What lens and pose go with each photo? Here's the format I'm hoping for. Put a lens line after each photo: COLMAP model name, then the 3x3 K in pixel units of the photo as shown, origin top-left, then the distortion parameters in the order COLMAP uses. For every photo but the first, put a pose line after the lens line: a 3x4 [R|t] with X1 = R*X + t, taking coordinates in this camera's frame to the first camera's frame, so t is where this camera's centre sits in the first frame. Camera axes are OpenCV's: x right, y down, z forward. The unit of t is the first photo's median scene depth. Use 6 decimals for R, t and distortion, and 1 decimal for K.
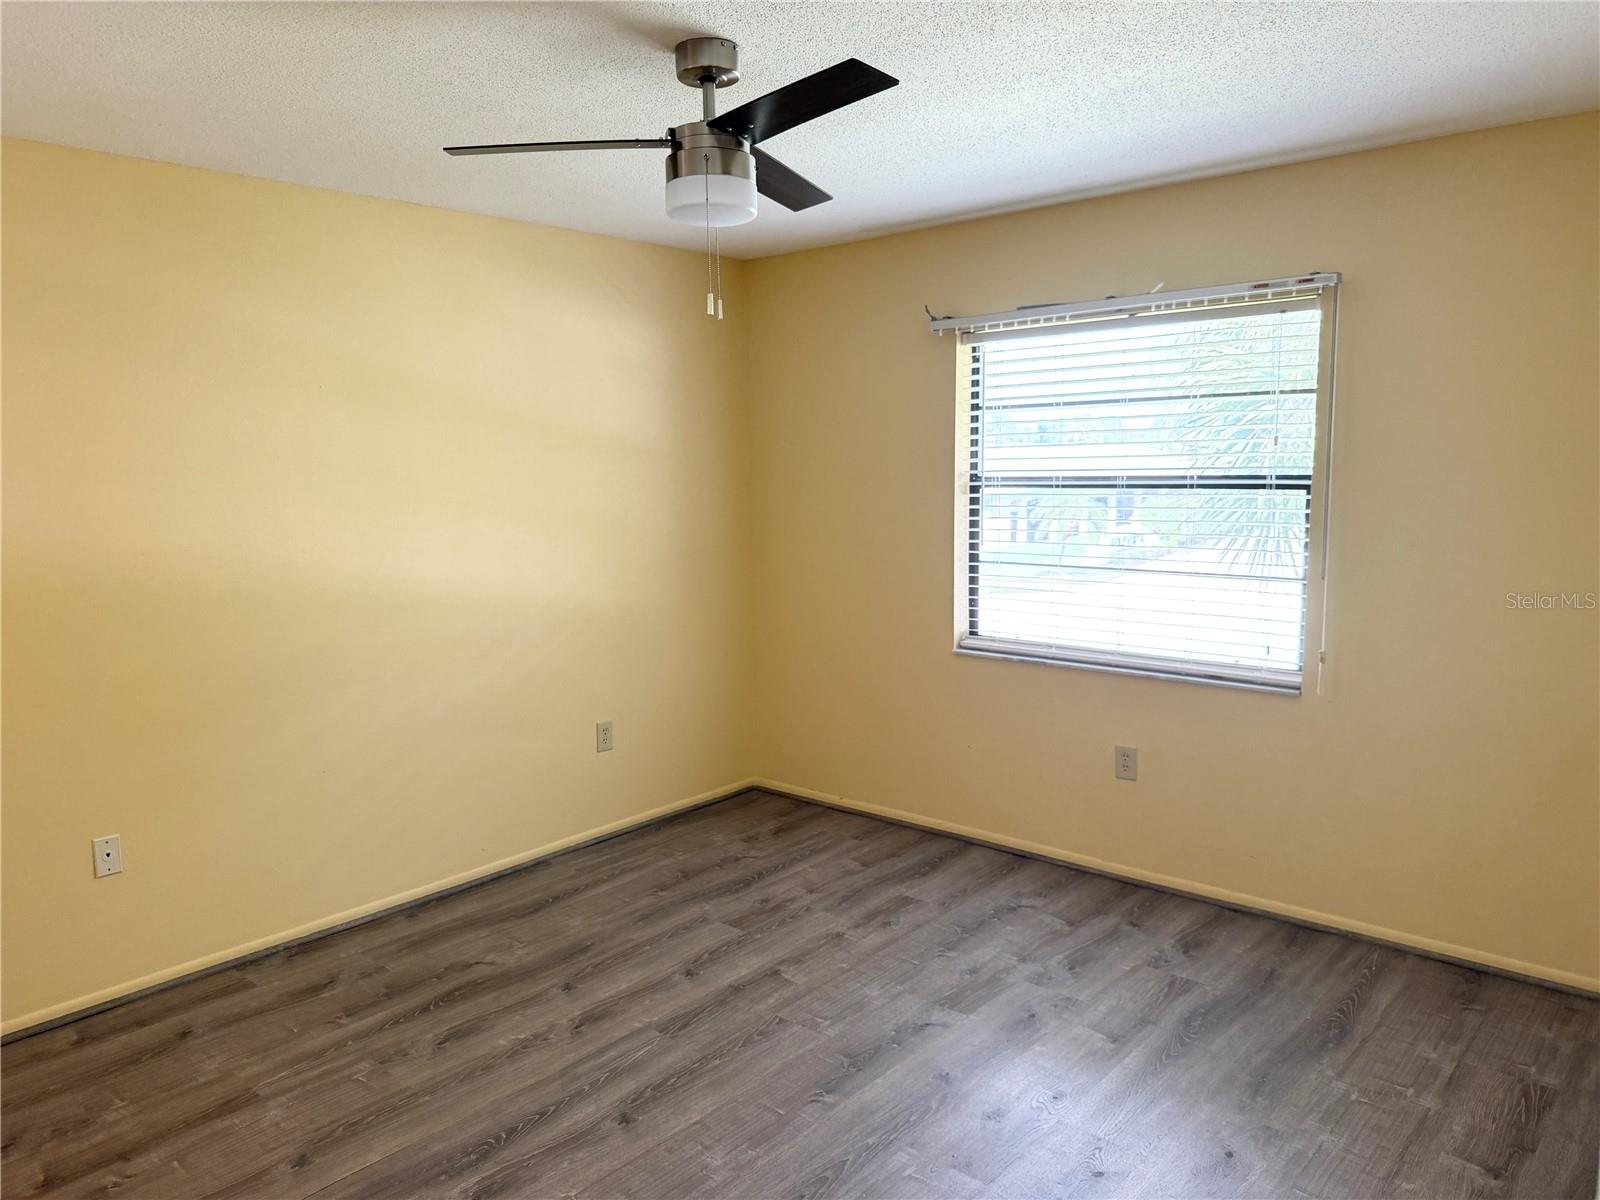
lens RADIAL K [[1133.8, 0, 800.0], [0, 1133.8, 593.1], [0, 0, 1]] dist [0.055653, -0.076945]
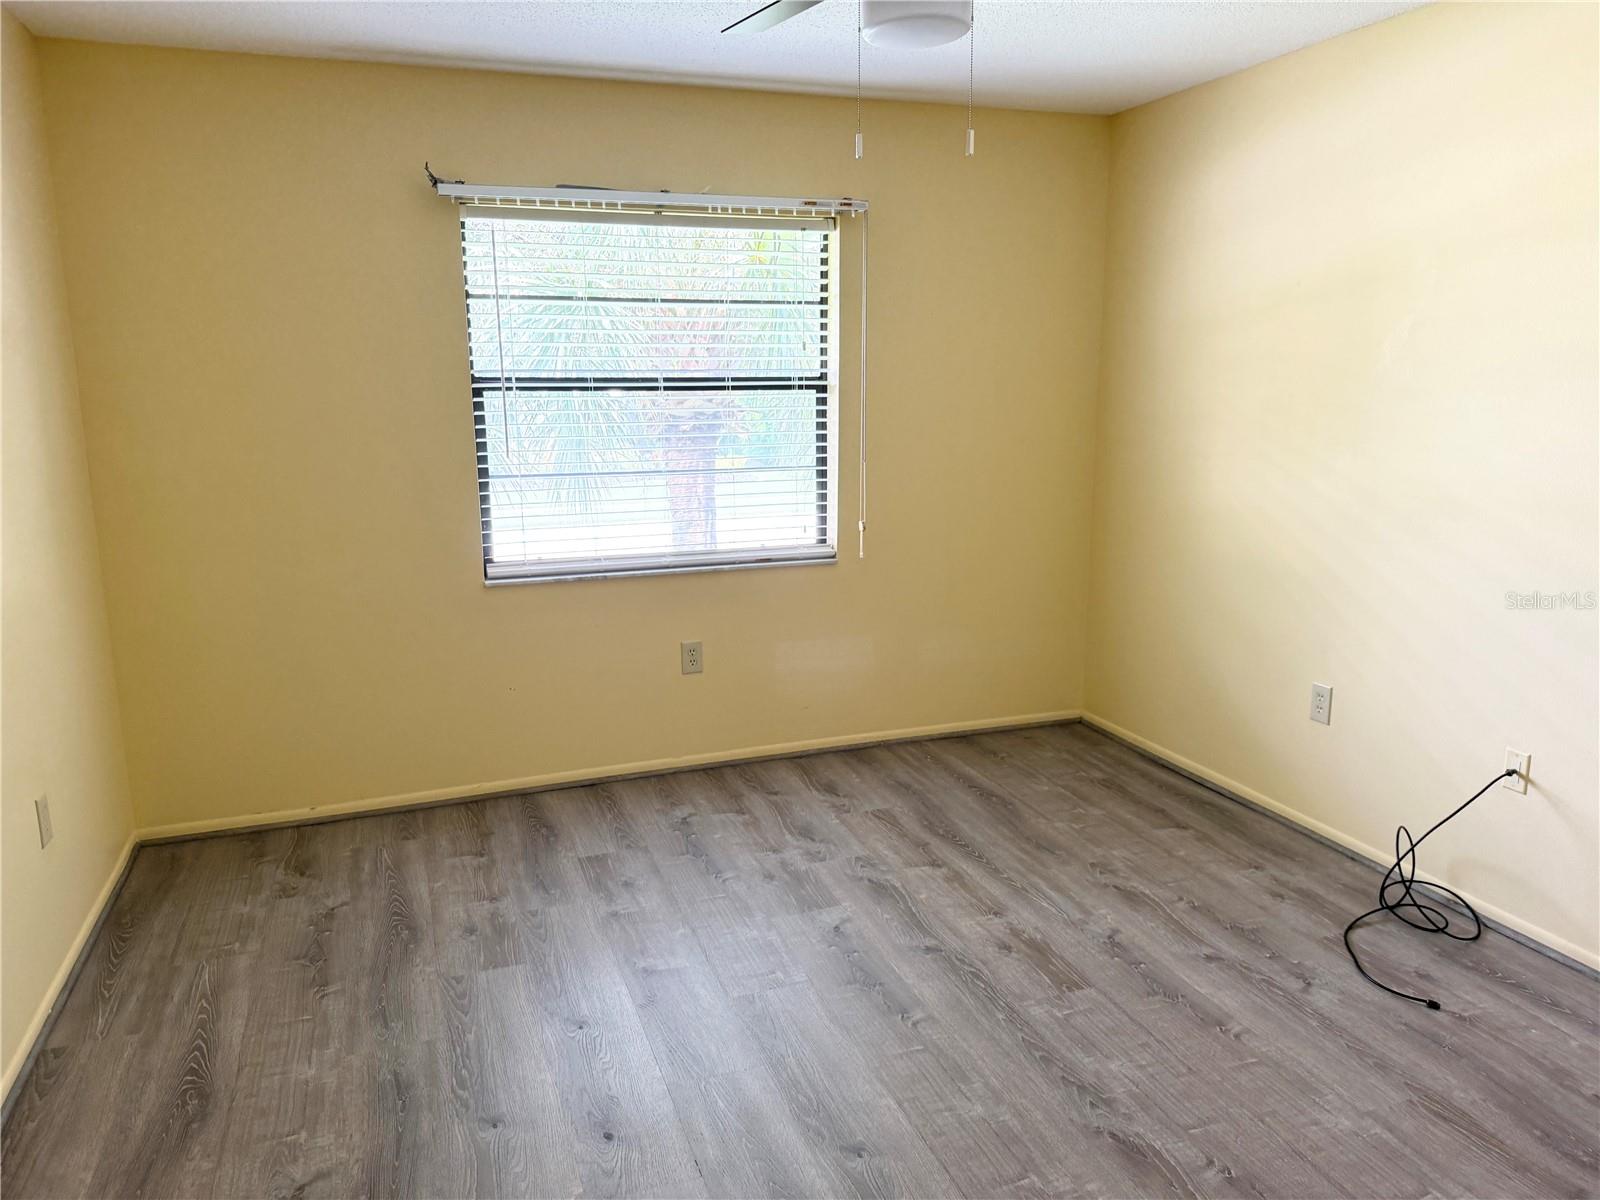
lens RADIAL K [[1133.8, 0, 816.2], [0, 1133.8, 598.6], [0, 0, 1]] dist [0.055653, -0.076945]
pose [[0.471955, -0.169298, 0.865215, -0.552817], [0.104649, 0.985208, 0.135694, -0.033307], [-0.875390, 0.026502, 0.482691, 0.407931]]
